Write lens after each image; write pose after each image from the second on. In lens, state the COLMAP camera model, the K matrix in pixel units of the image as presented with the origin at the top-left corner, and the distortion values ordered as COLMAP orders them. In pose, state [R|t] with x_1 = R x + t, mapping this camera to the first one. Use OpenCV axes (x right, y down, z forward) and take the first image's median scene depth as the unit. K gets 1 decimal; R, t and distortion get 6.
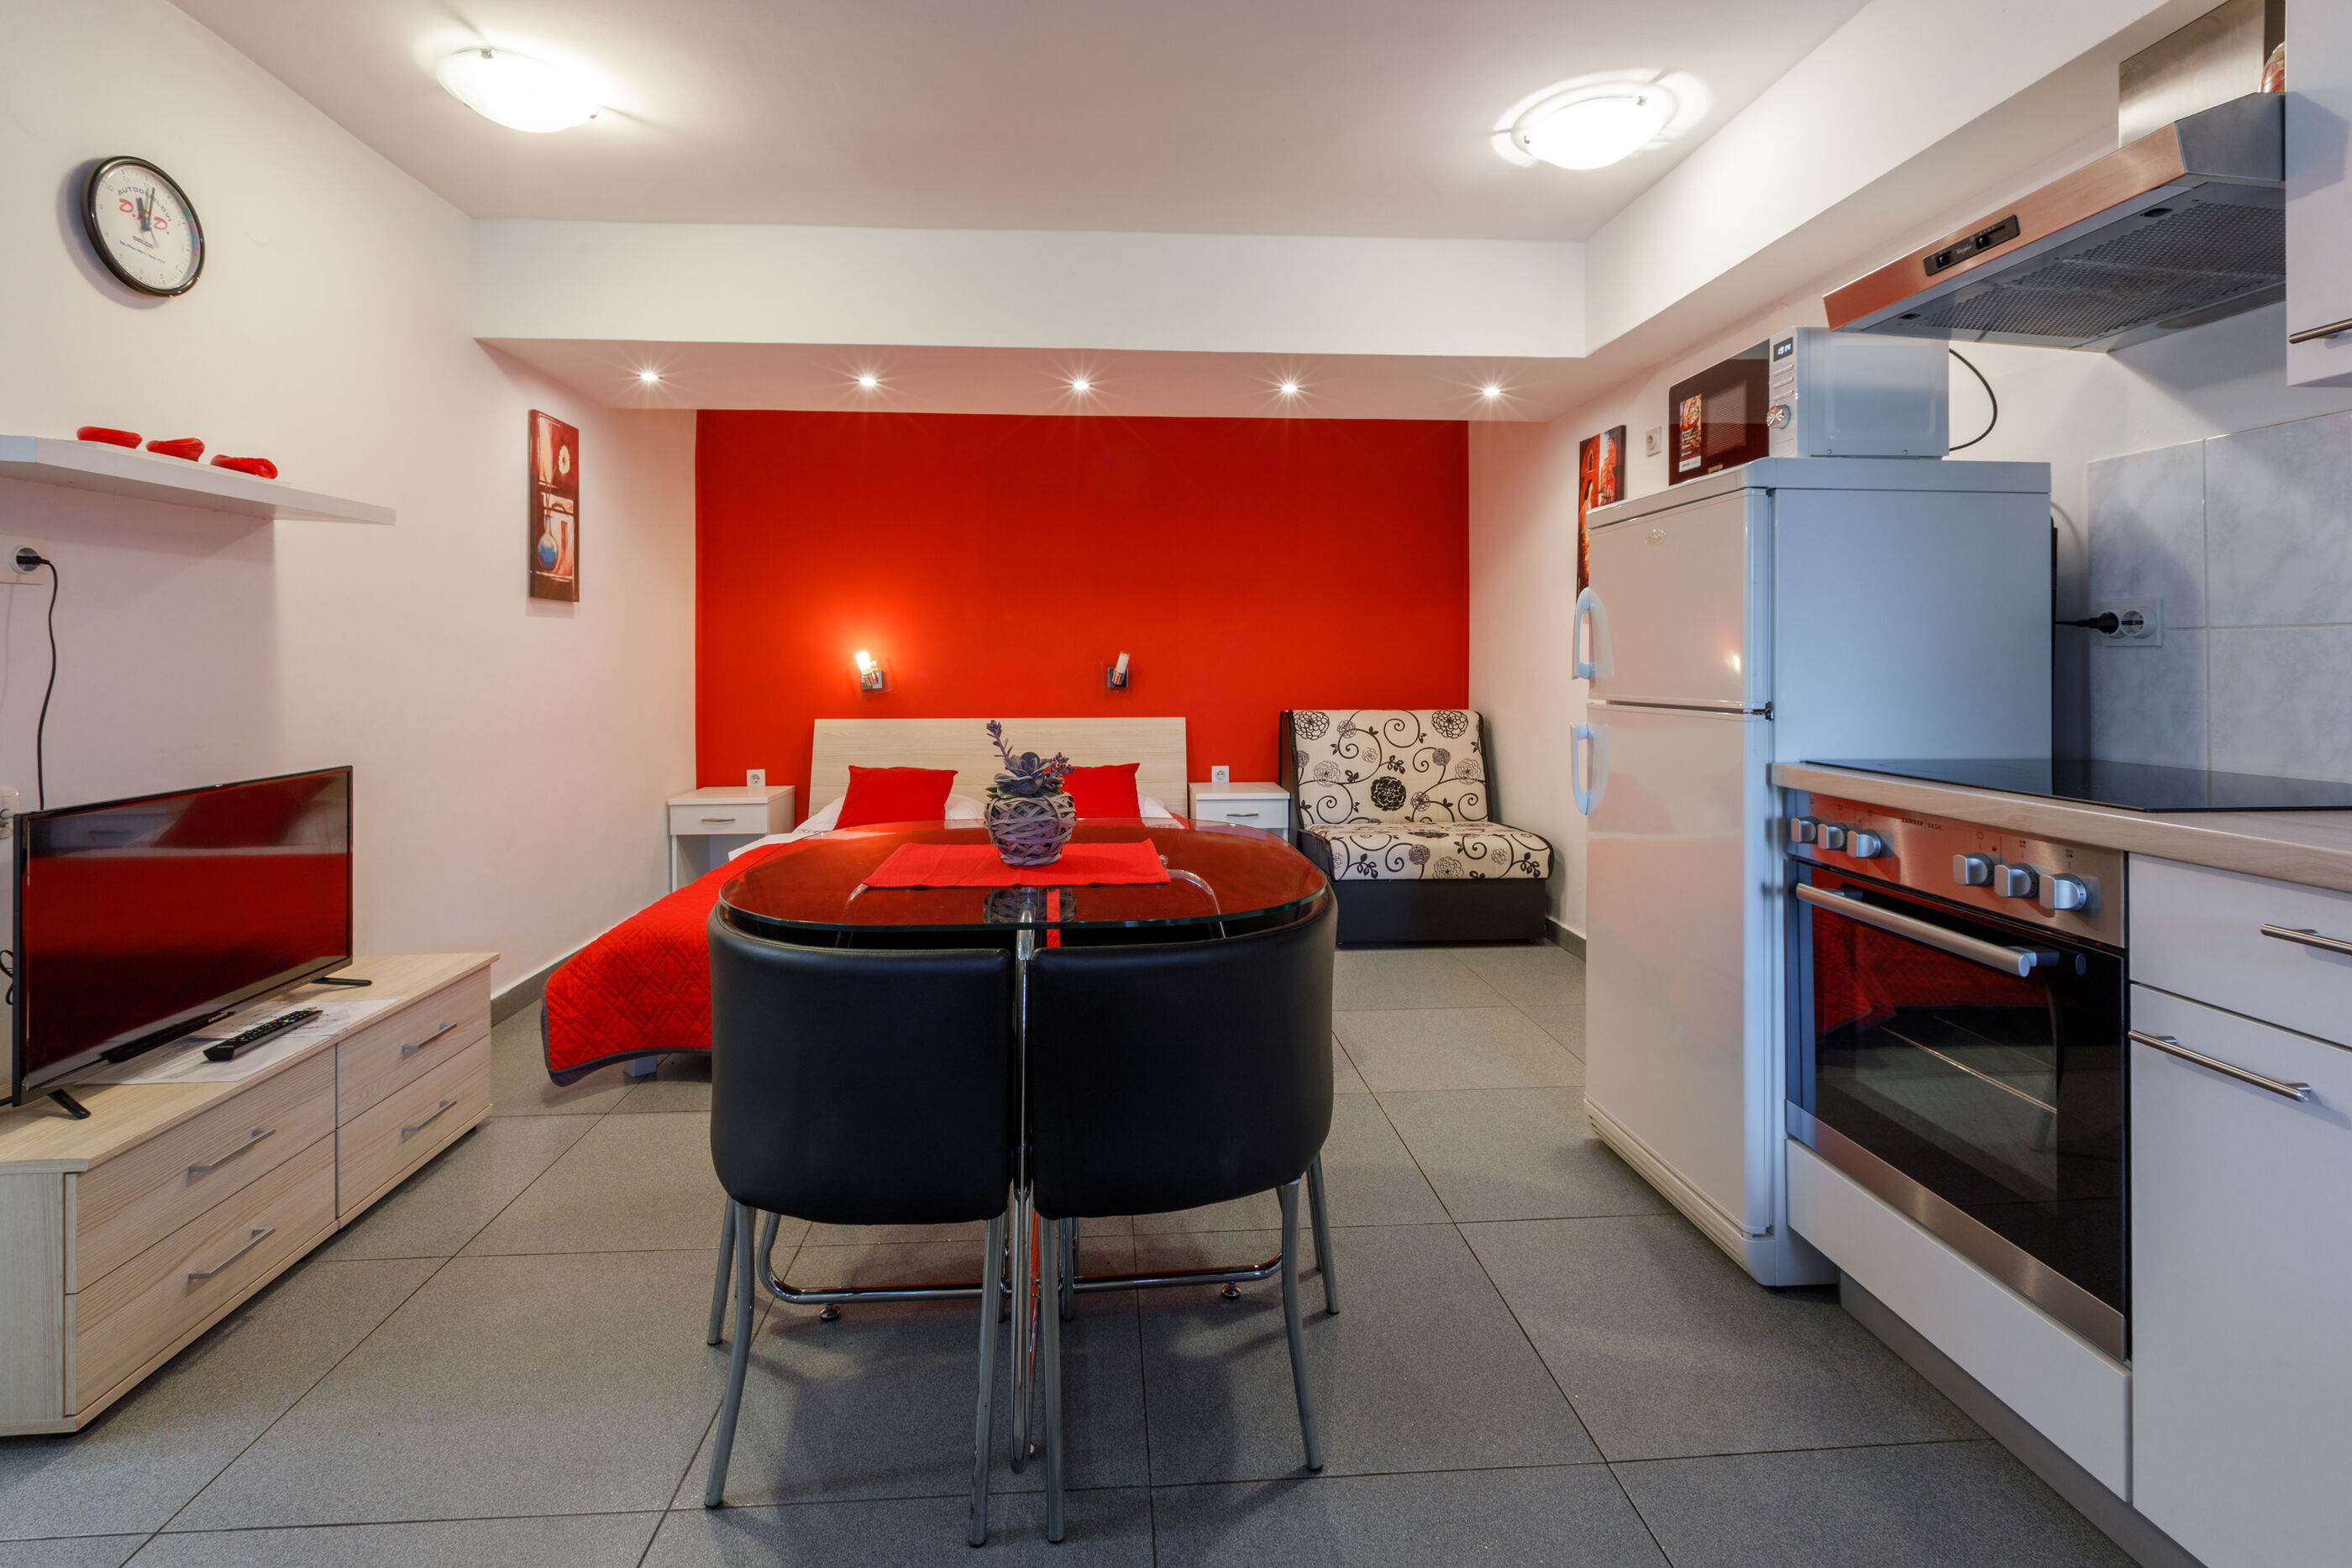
lens RADIAL K [[1076.3, 0, 1151.3], [0, 1076.3, 658.1], [0, 0, 1]] dist [0.000439, -0.001903]
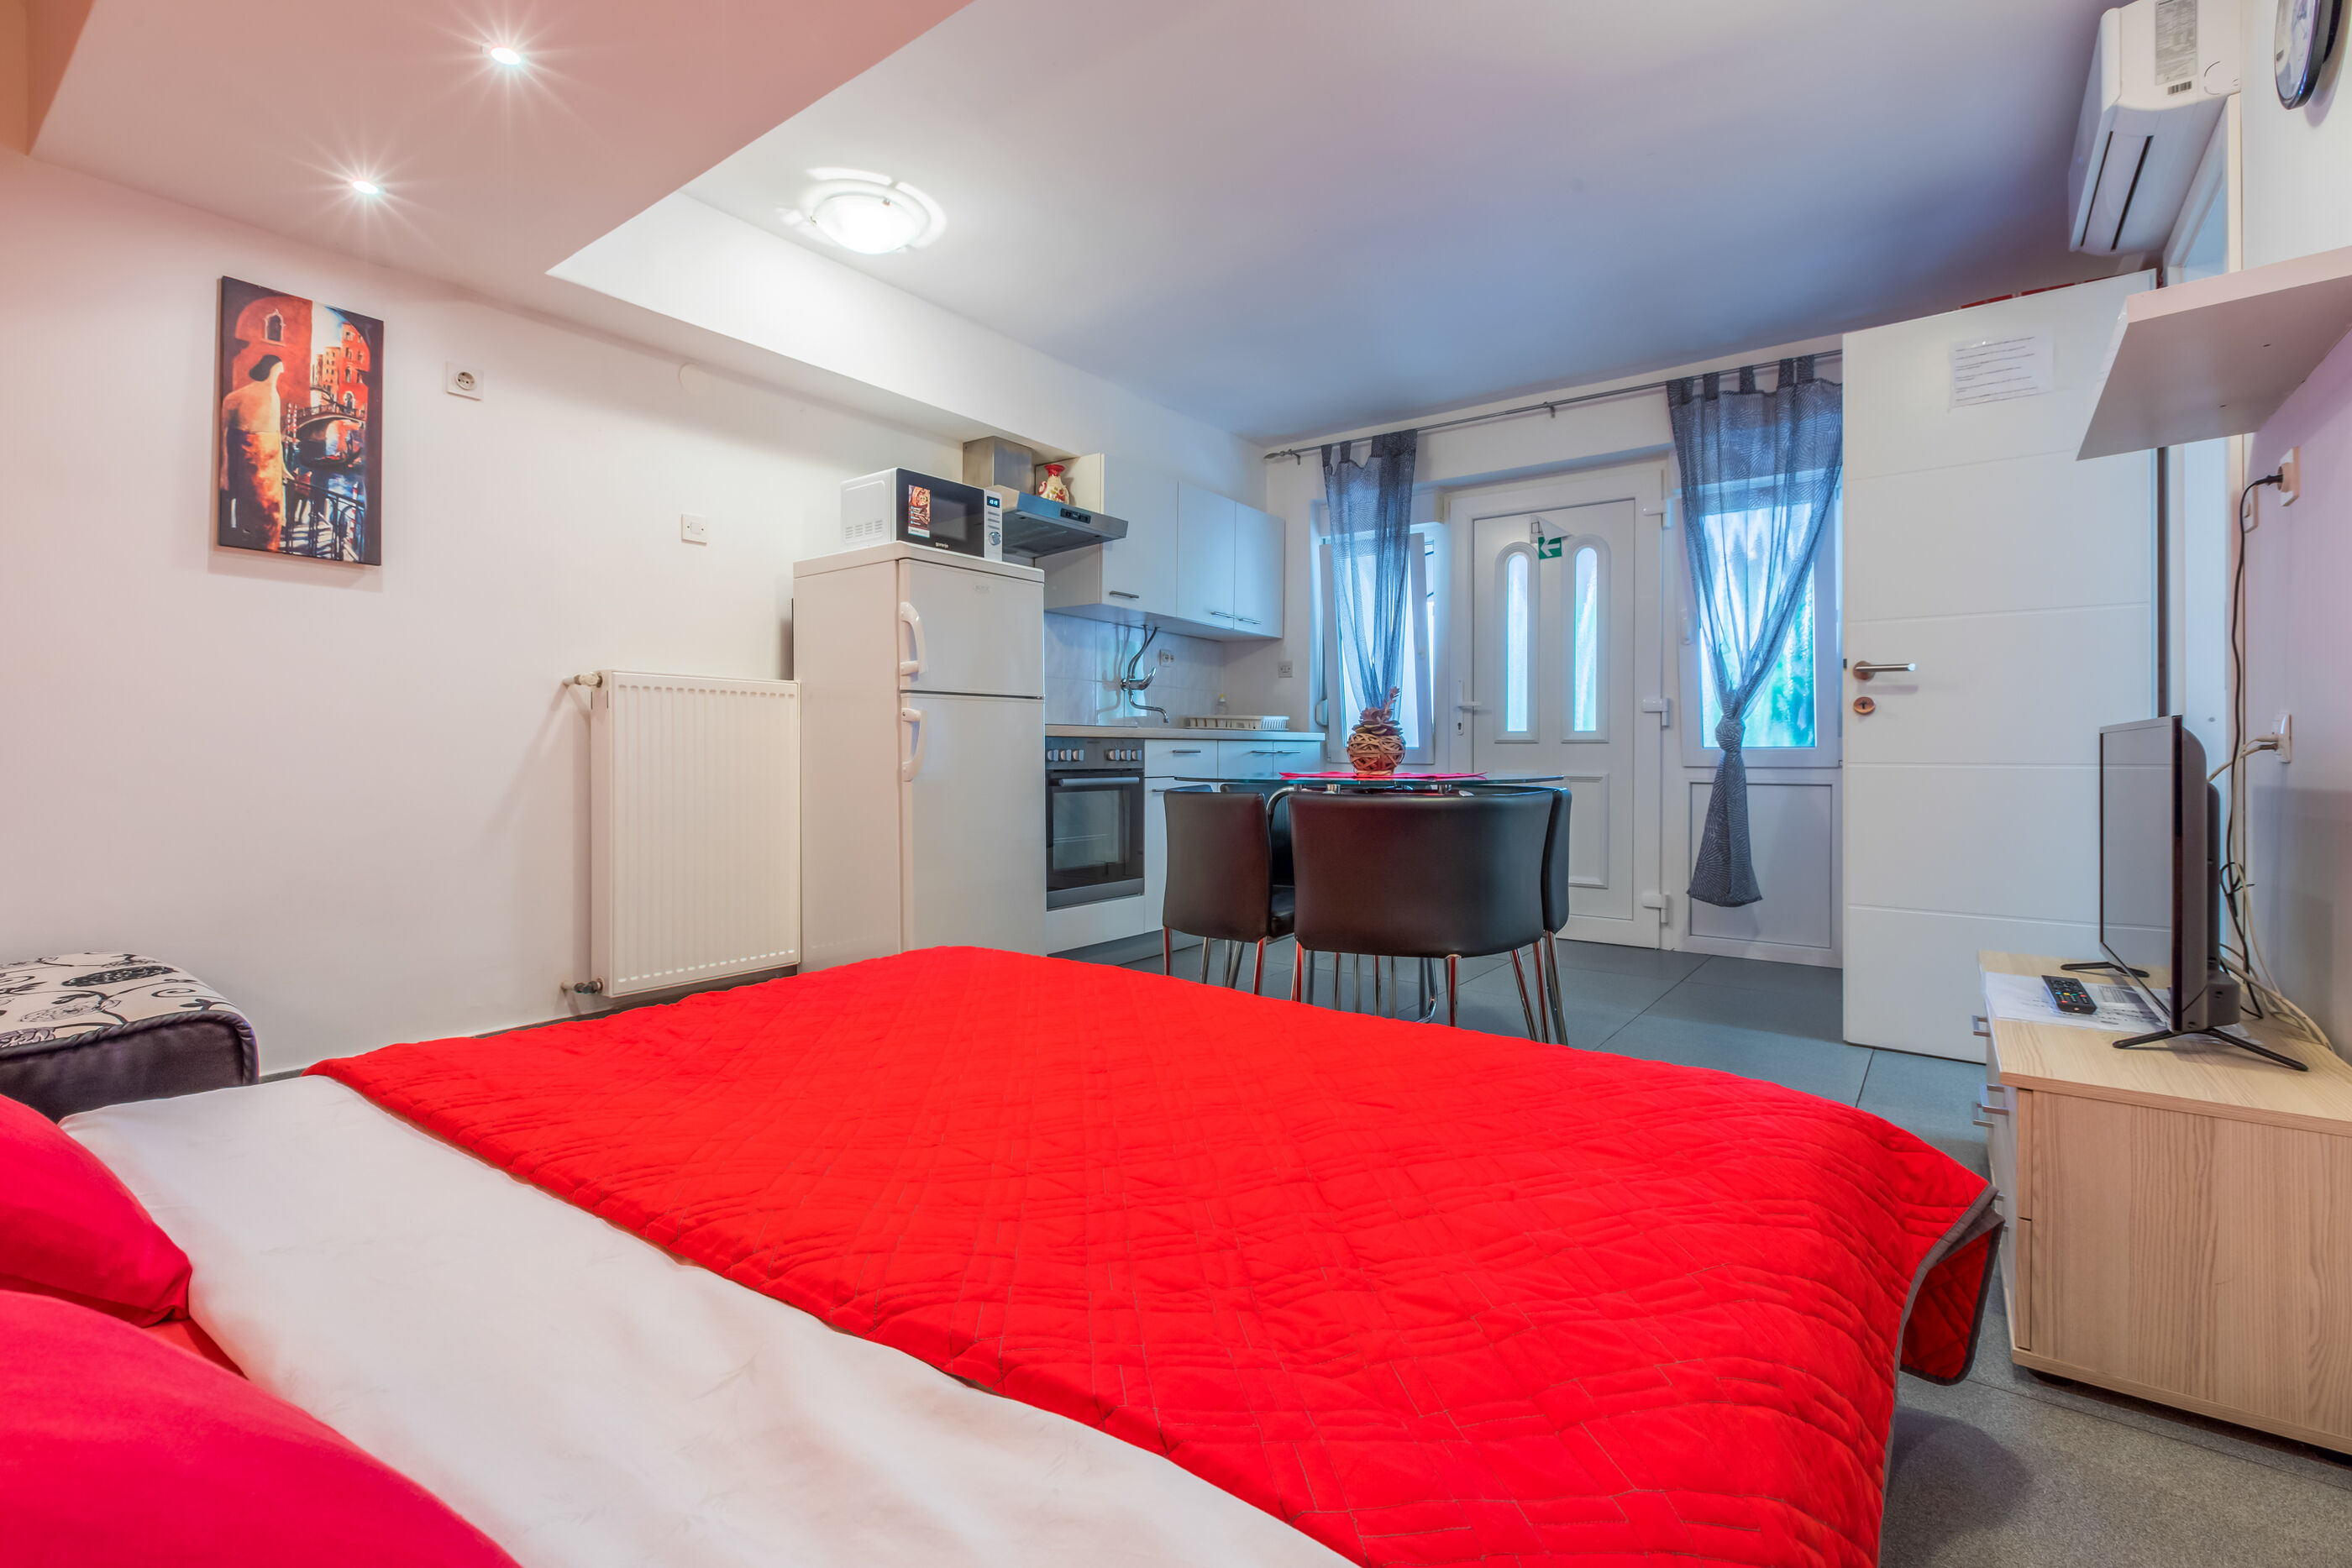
lens RADIAL K [[1076.3, 0, 1160.2], [0, 1076.3, 777.0], [0, 0, 1]] dist [0.000439, -0.001903]
pose [[-0.769708, -0.011044, 0.638301, -0.439881], [0.001696, 0.999811, 0.019343, 0.079958], [-0.638394, 0.015971, -0.769544, 1.215808]]
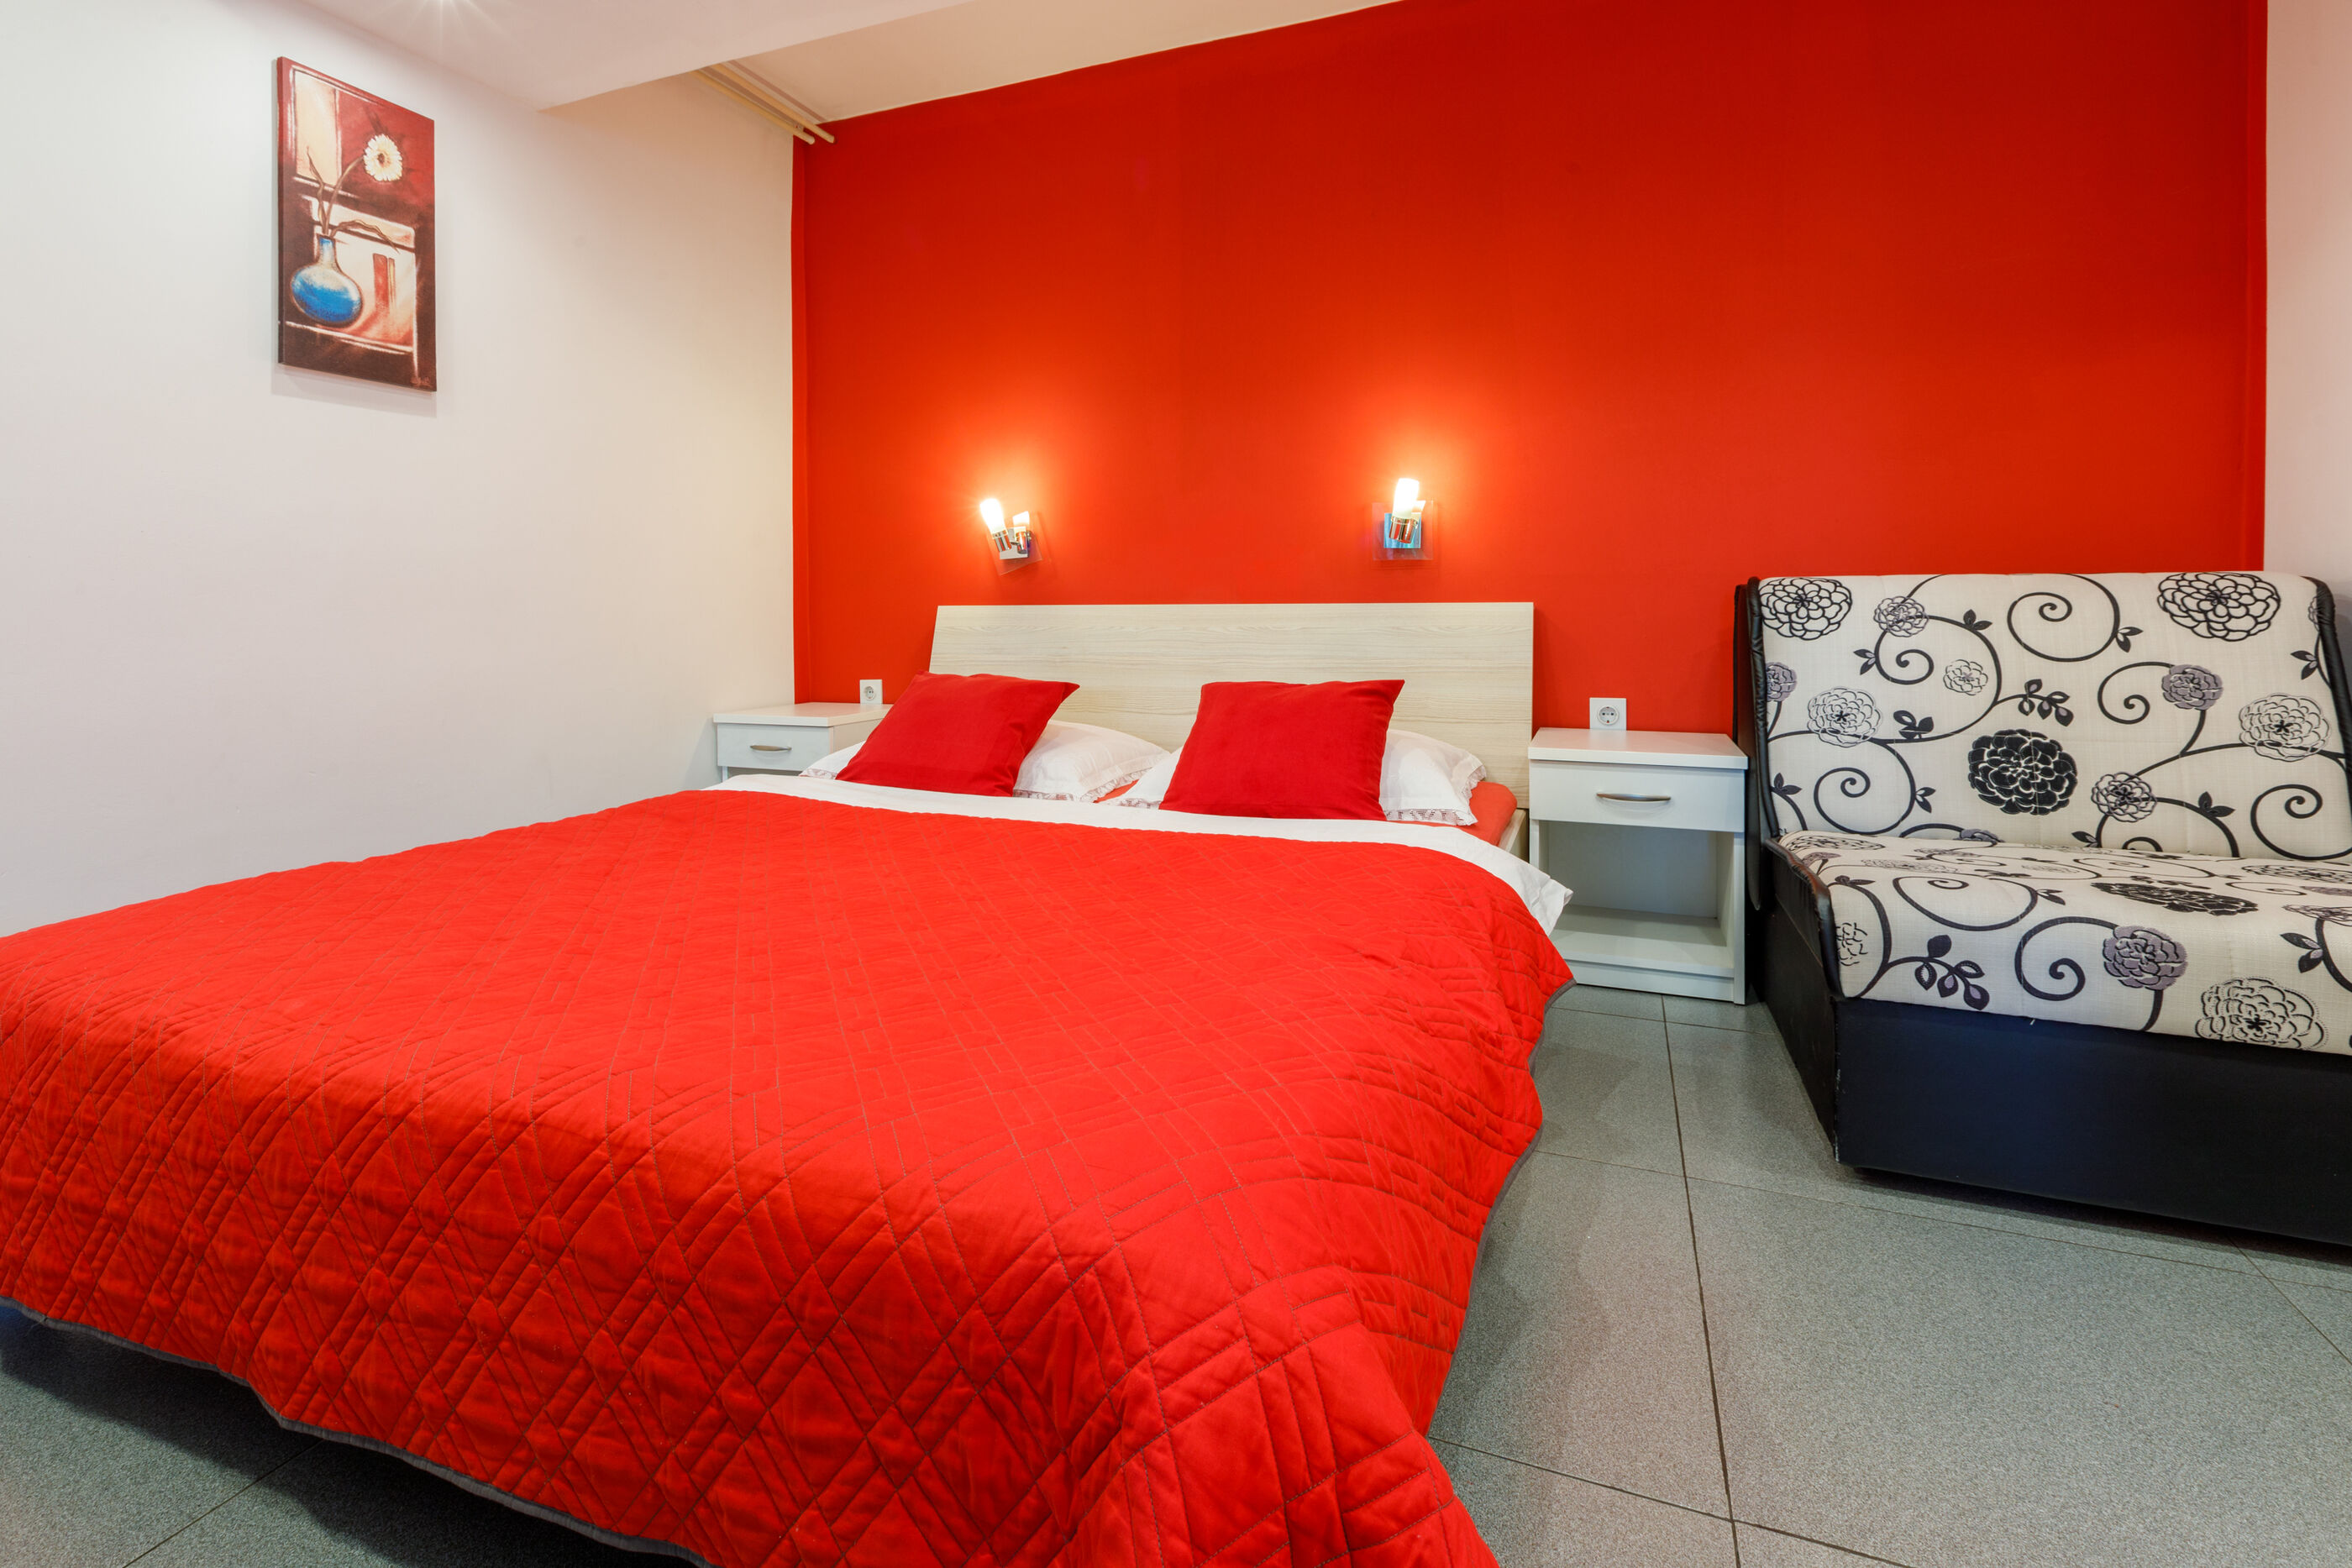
lens RADIAL K [[1076.3, 0, 1145.6], [0, 1076.3, 616.3], [0, 0, 1]] dist [0.000439, -0.001903]
pose [[0.896645, -0.000665, -0.442749, 0.132941], [0.003688, 0.999975, 0.005968, 0.081487], [0.442734, -0.006984, 0.896626, 0.628132]]
